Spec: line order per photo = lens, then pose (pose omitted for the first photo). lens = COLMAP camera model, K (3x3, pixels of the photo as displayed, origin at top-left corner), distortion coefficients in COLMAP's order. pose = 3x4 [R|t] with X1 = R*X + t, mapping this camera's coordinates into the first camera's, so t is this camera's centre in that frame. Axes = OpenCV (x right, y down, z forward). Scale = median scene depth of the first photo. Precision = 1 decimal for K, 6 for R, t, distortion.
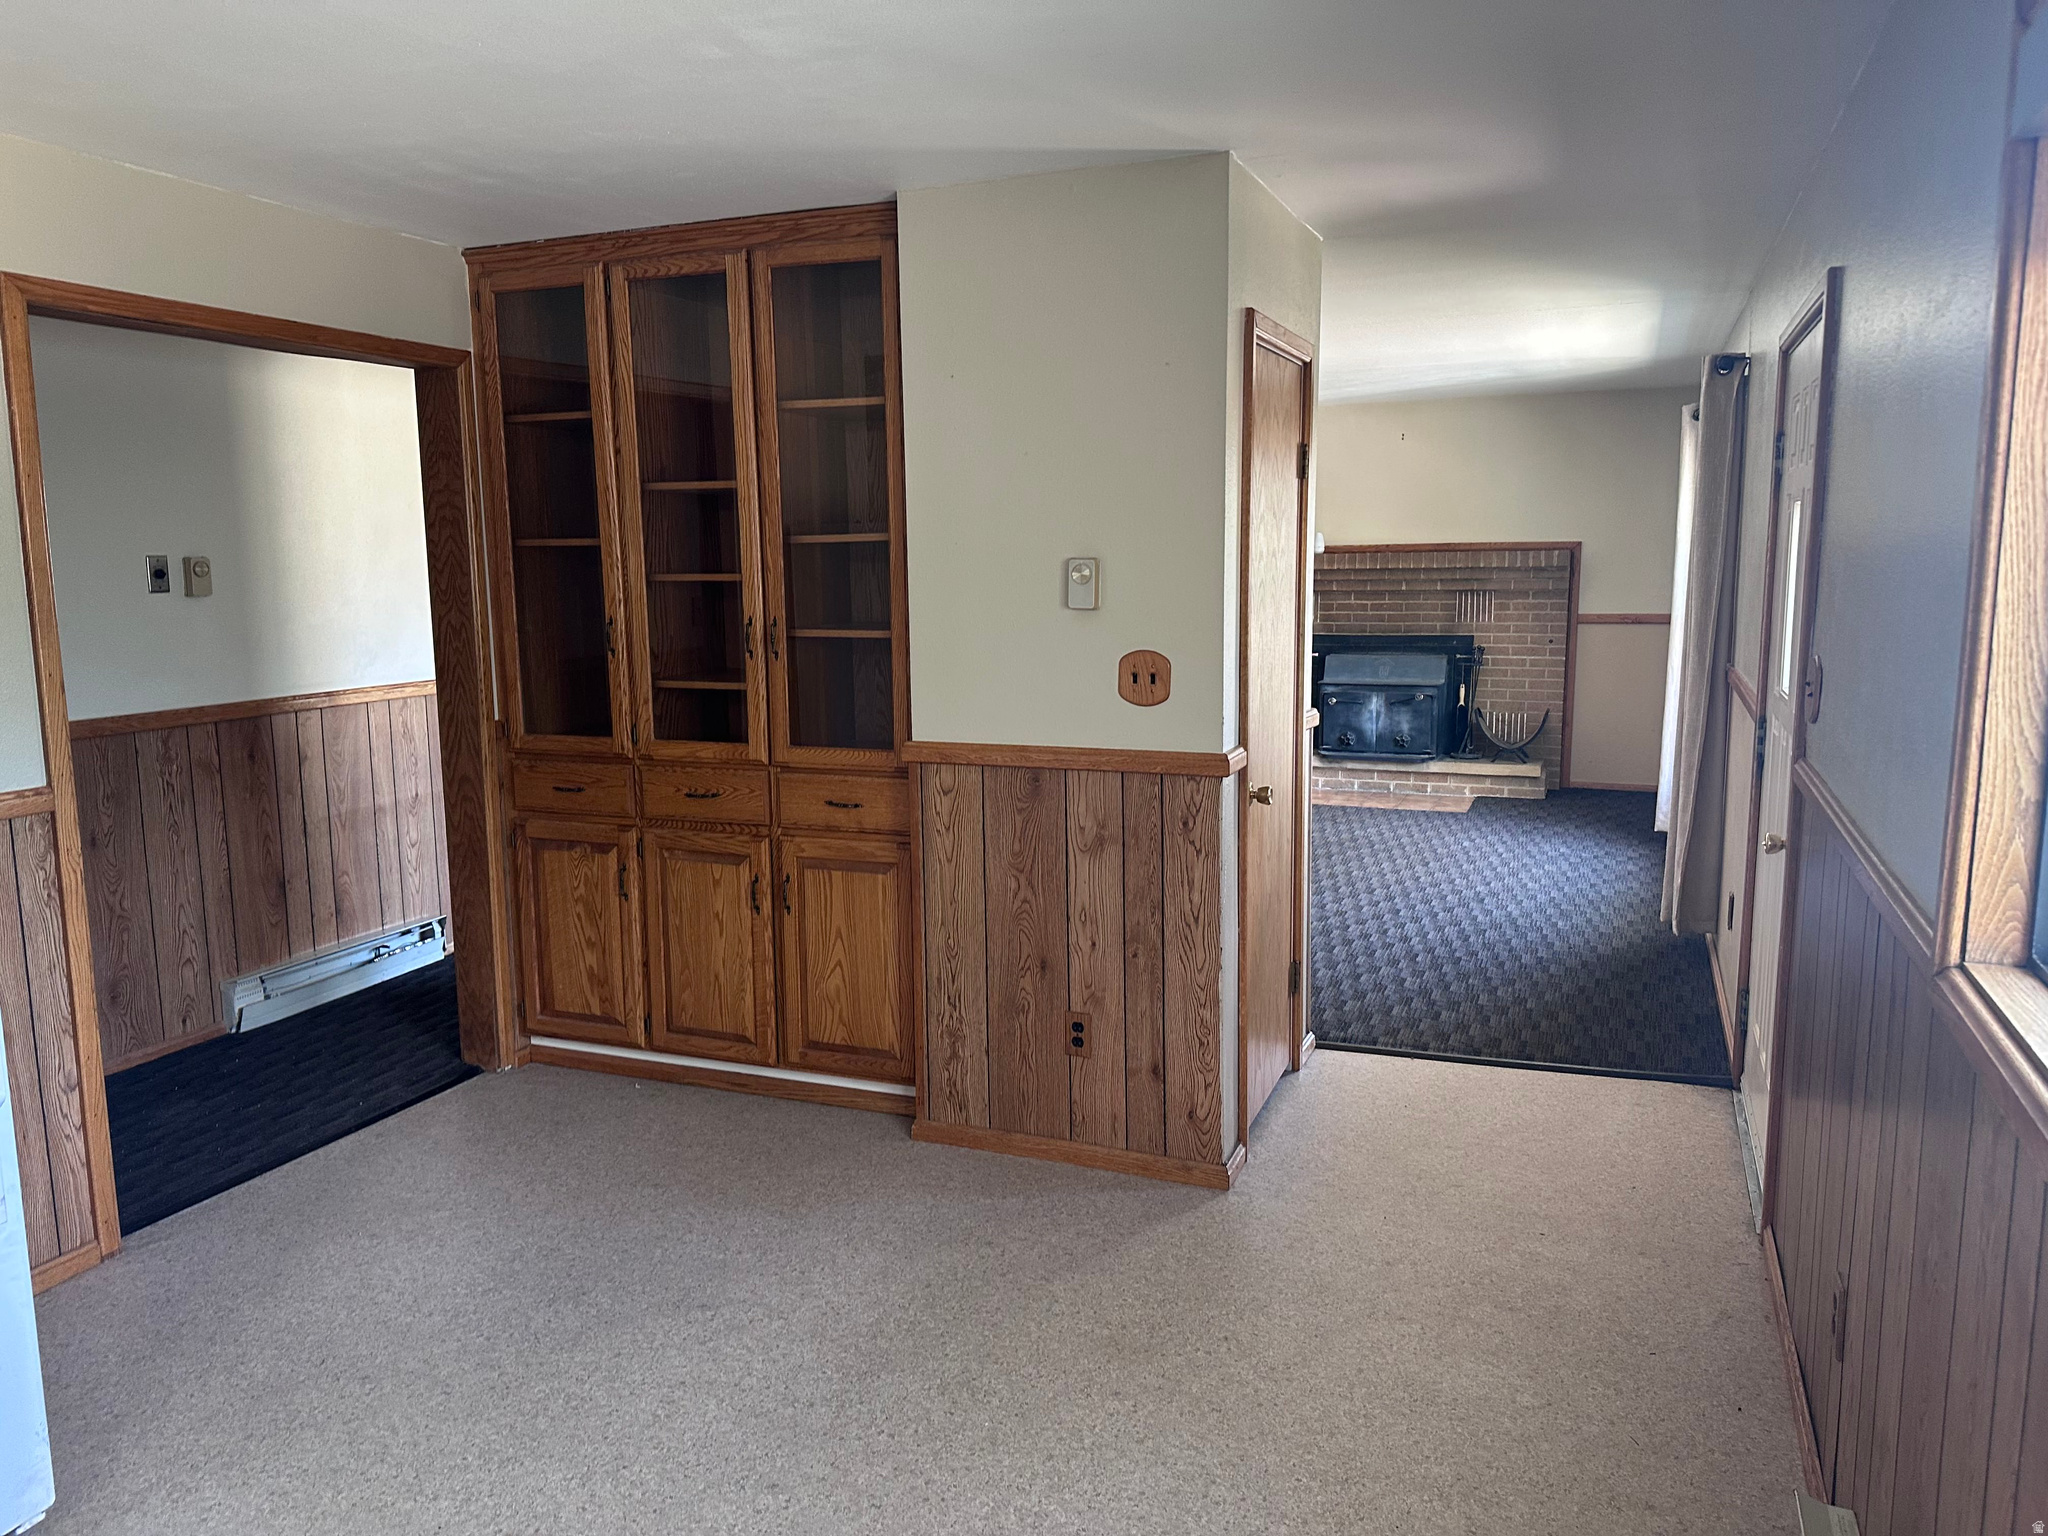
lens RADIAL K [[1443.3, 0, 1011.3], [0, 1443.3, 761.2], [0, 0, 1]] dist [0.069792, -0.081892]
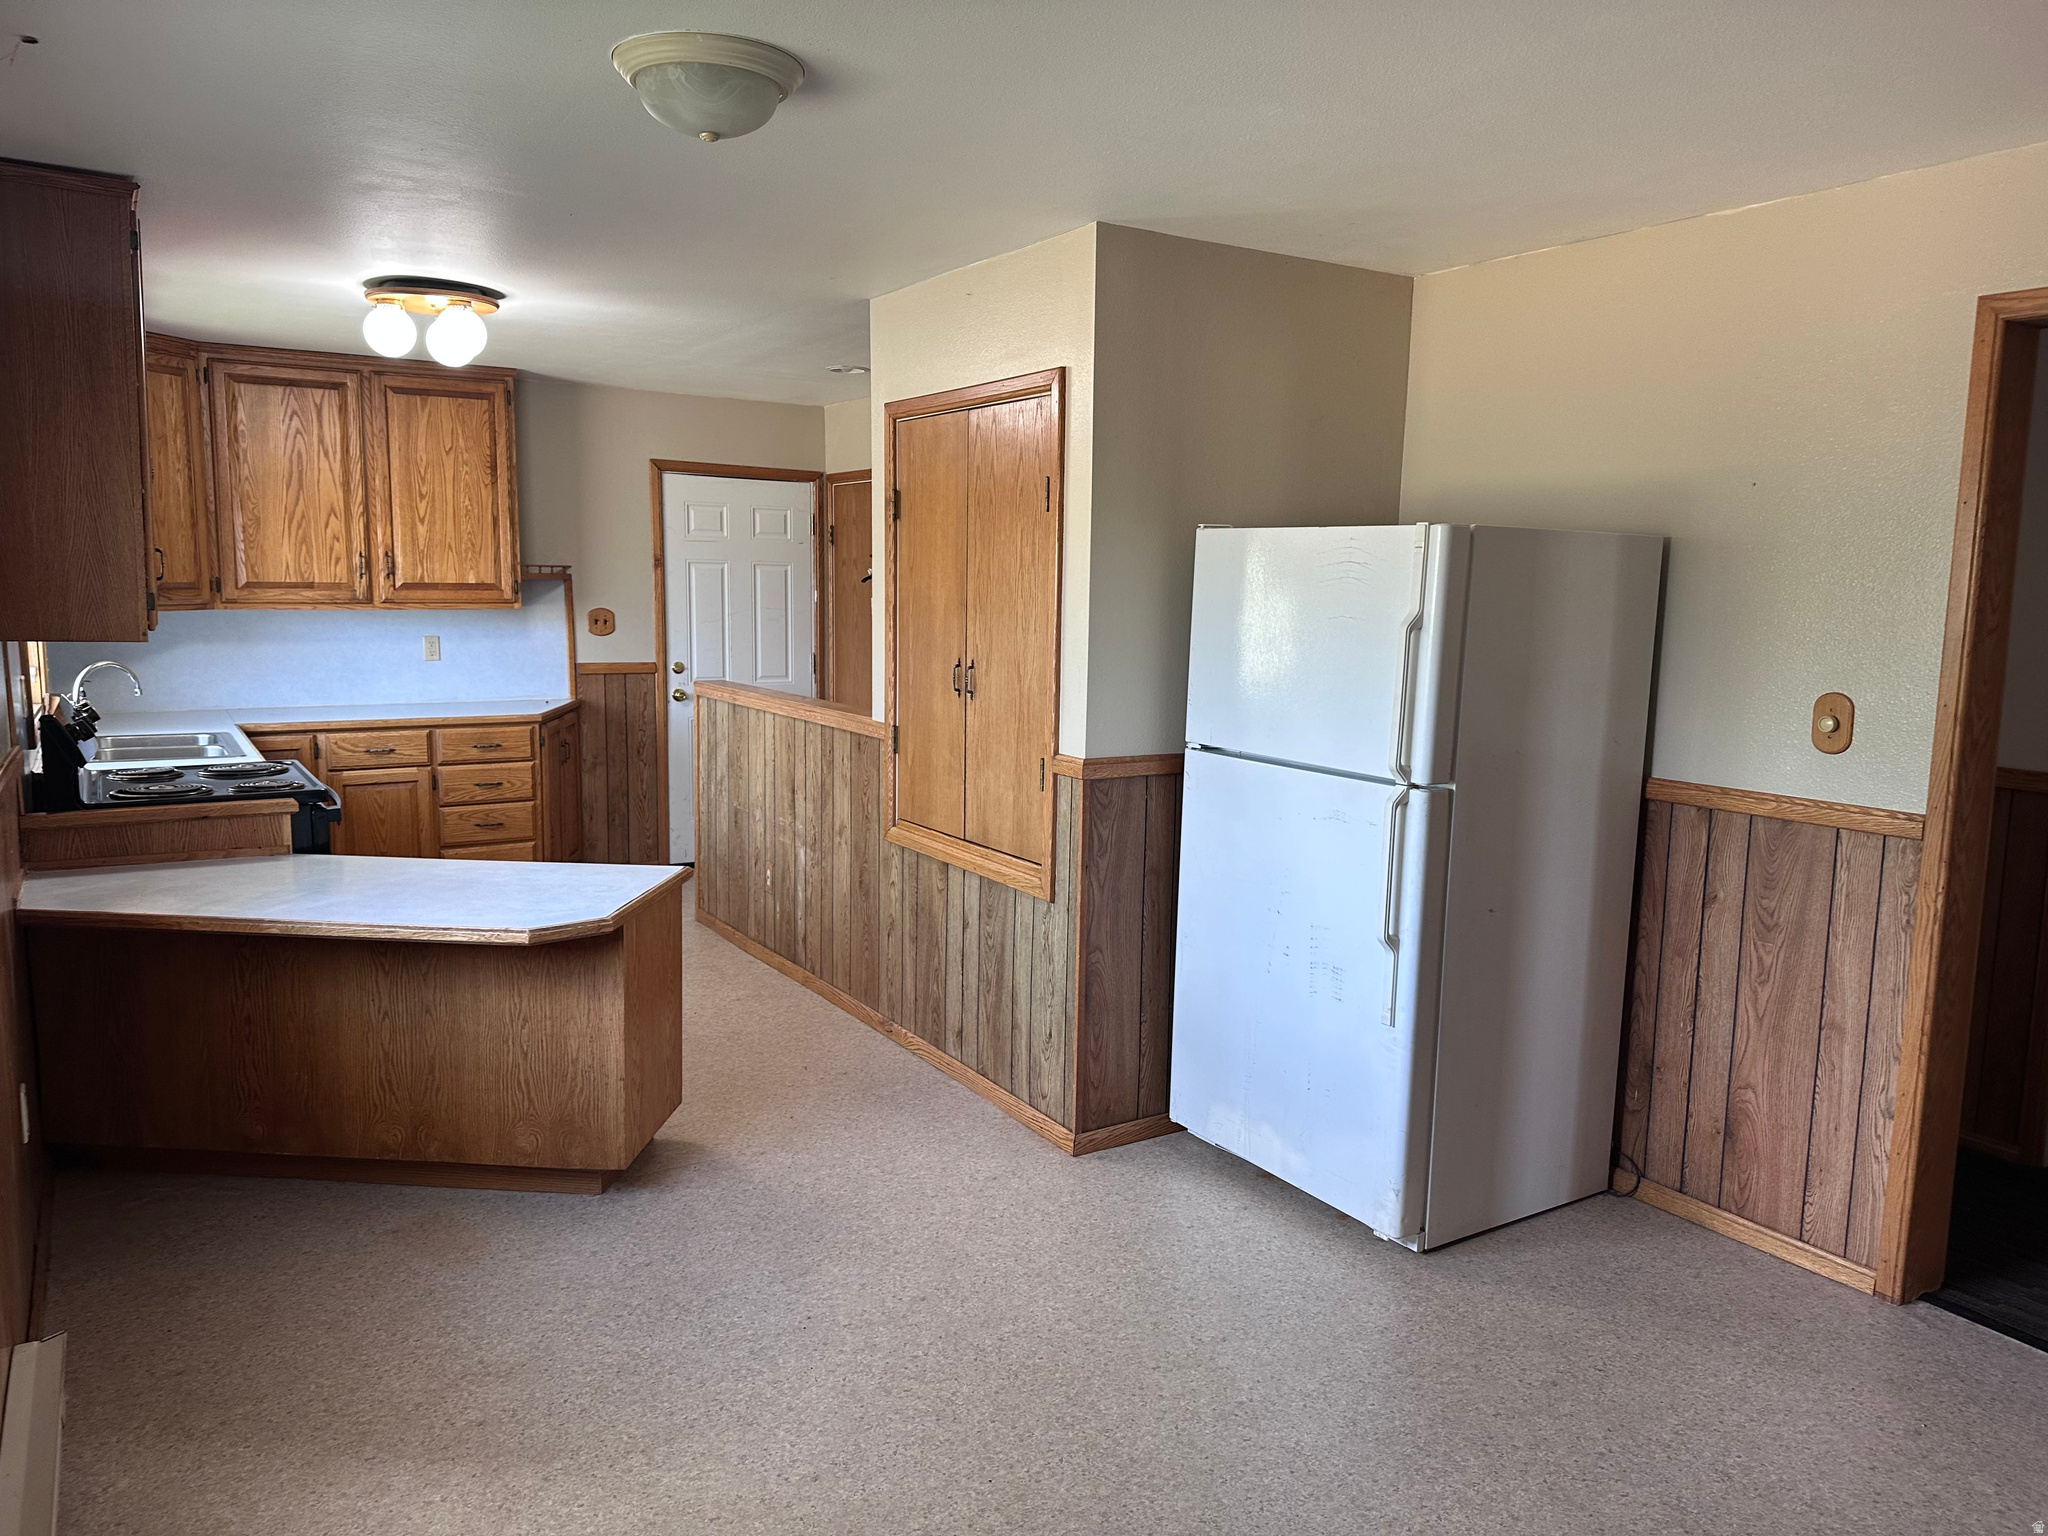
lens RADIAL K [[1443.3, 0, 1024.3], [0, 1443.3, 771.2], [0, 0, 1]] dist [0.069792, -0.081892]
pose [[-0.570789, 0.114780, -0.813035, 0.096160], [-0.130276, 0.964979, 0.227691, -0.030742], [0.810696, 0.235882, -0.535847, 0.200035]]
